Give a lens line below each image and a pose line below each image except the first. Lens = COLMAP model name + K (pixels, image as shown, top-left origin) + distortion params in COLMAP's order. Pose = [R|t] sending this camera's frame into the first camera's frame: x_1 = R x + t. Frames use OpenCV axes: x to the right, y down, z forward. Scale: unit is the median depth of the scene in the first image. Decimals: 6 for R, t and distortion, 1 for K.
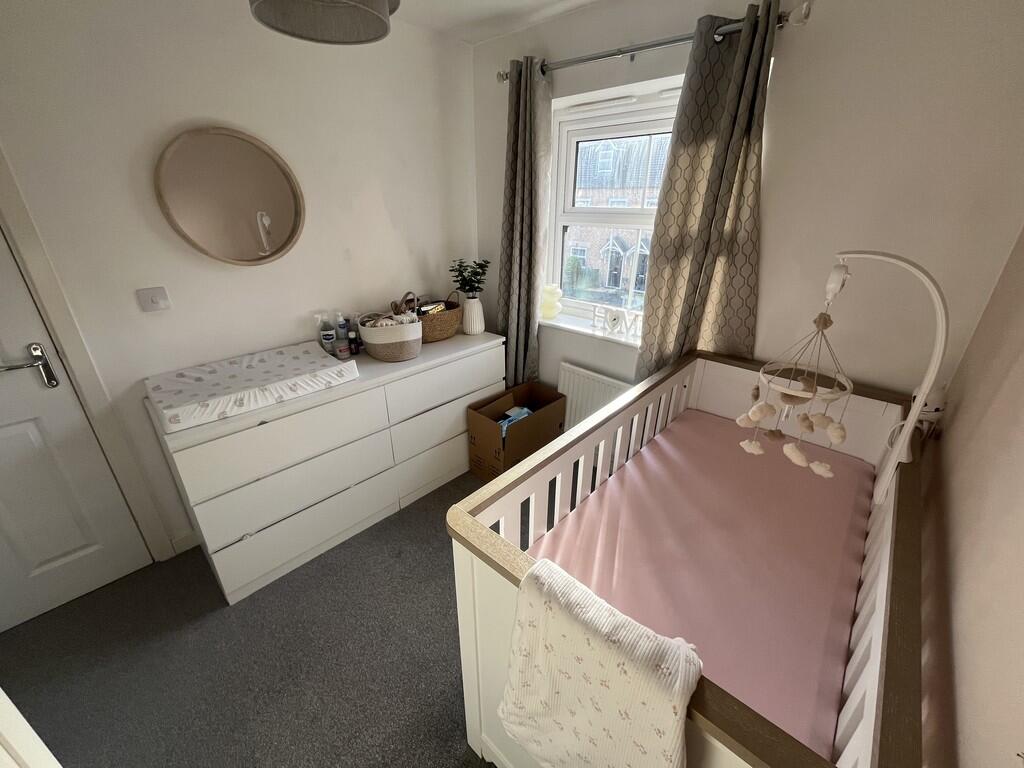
lens RADIAL K [[416.4, 0, 512.0], [0, 416.4, 384.0], [0, 0, 1]] dist [-0.001556, -0.000269]
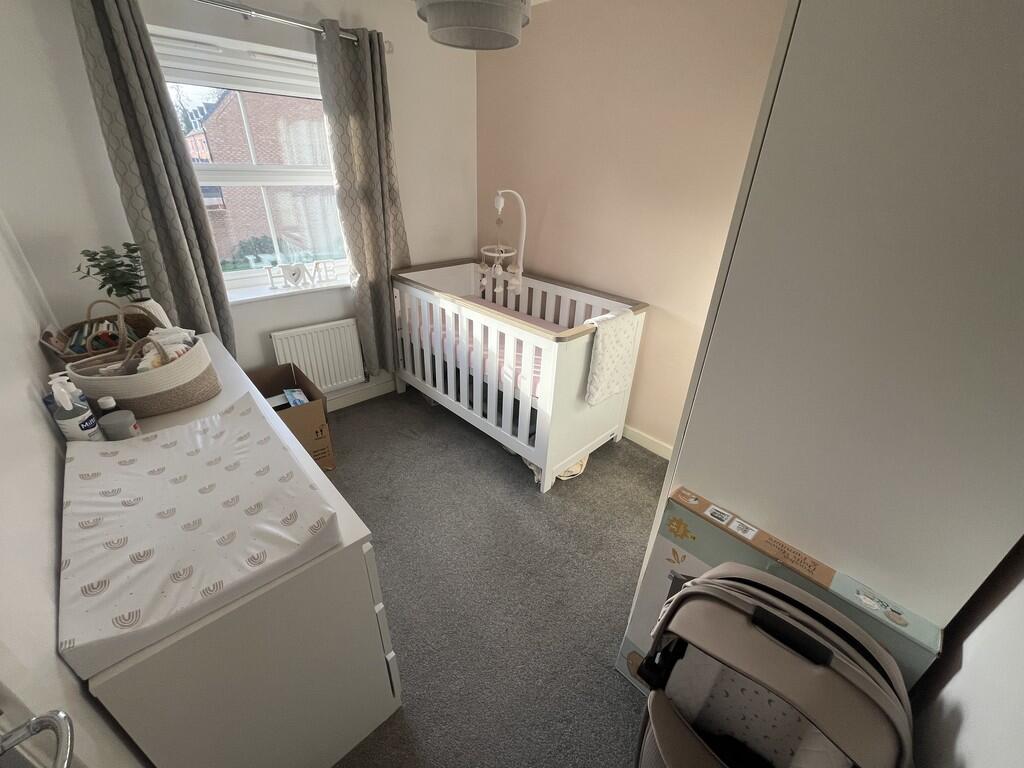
lens RADIAL K [[416.4, 0, 512.0], [0, 416.4, 384.0], [0, 0, 1]] dist [-0.001556, -0.000269]
pose [[0.052145, -0.468419, 0.881966, -0.897147], [0.368621, 0.829827, 0.418933, -0.183886], [-0.928116, 0.303266, 0.215941, 0.381322]]
